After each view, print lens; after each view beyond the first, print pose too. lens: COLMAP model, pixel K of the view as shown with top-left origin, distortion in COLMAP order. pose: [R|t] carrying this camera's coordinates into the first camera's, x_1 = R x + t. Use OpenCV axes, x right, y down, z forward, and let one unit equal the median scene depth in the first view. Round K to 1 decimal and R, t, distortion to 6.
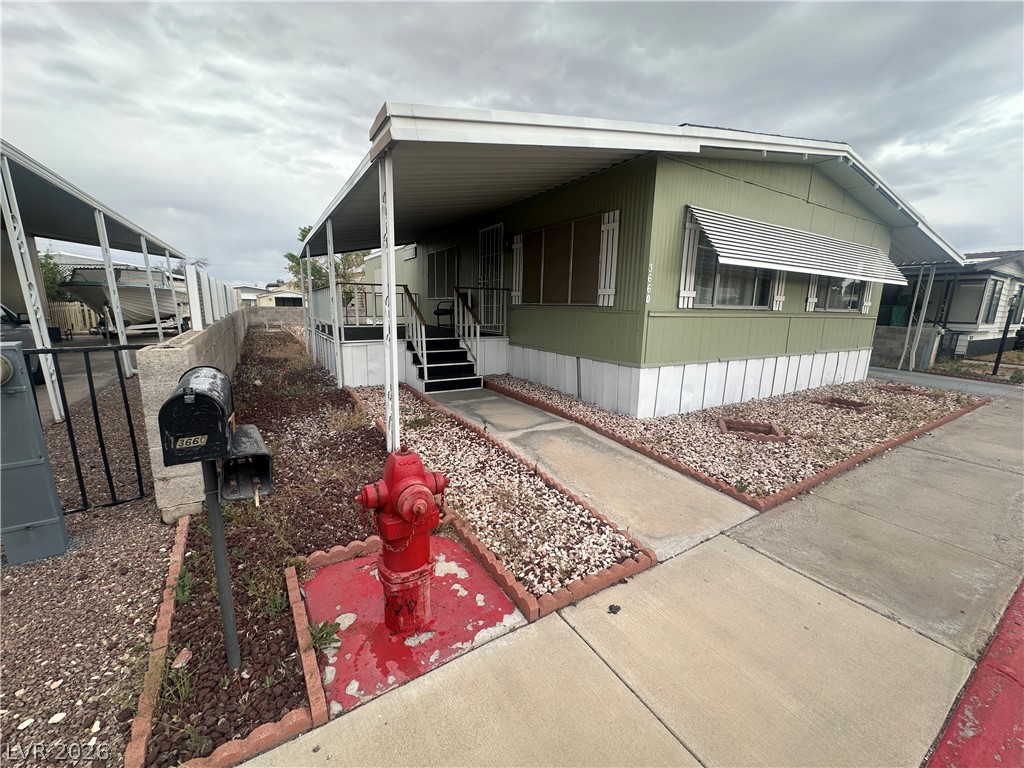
lens RADIAL K [[394.8, 0, 498.0], [0, 394.8, 383.8], [0, 0, 1]] dist [-0.003309, -0.000166]
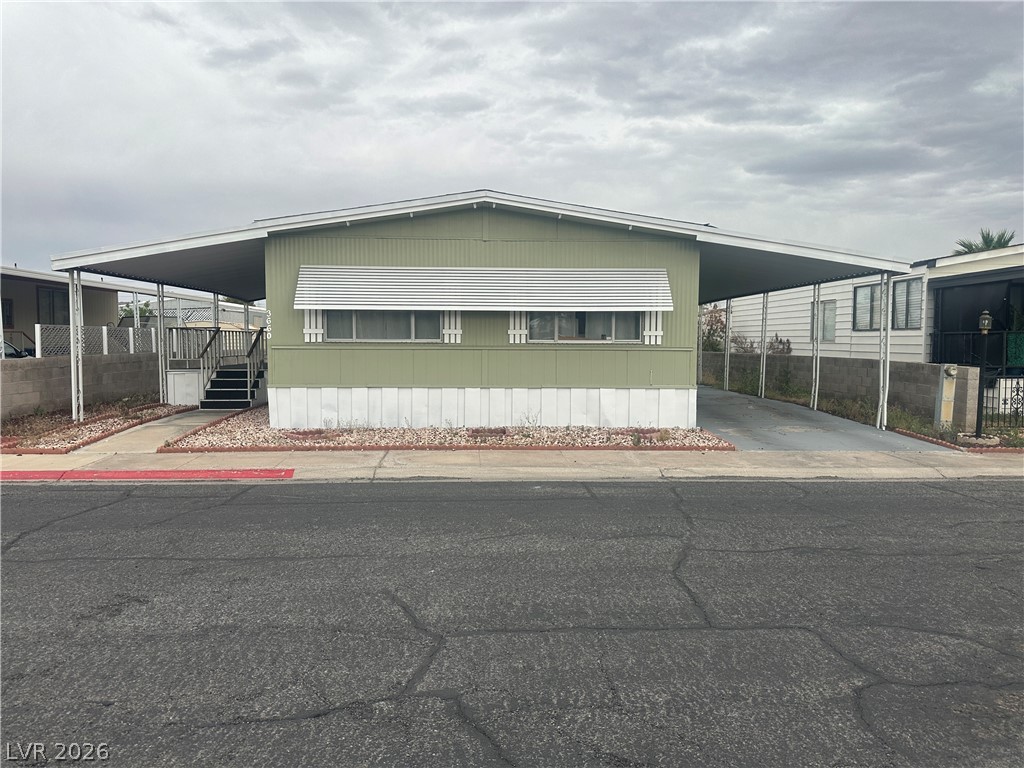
lens RADIAL K [[725.4, 0, 510.6], [0, 725.4, 376.5], [0, 0, 1]] dist [0.057582, -0.070726]
pose [[0.865873, 0.012442, -0.500109, 0.111009], [-0.089693, 0.987353, -0.130728, 0.008129], [0.492157, 0.158050, 0.856038, -0.032885]]
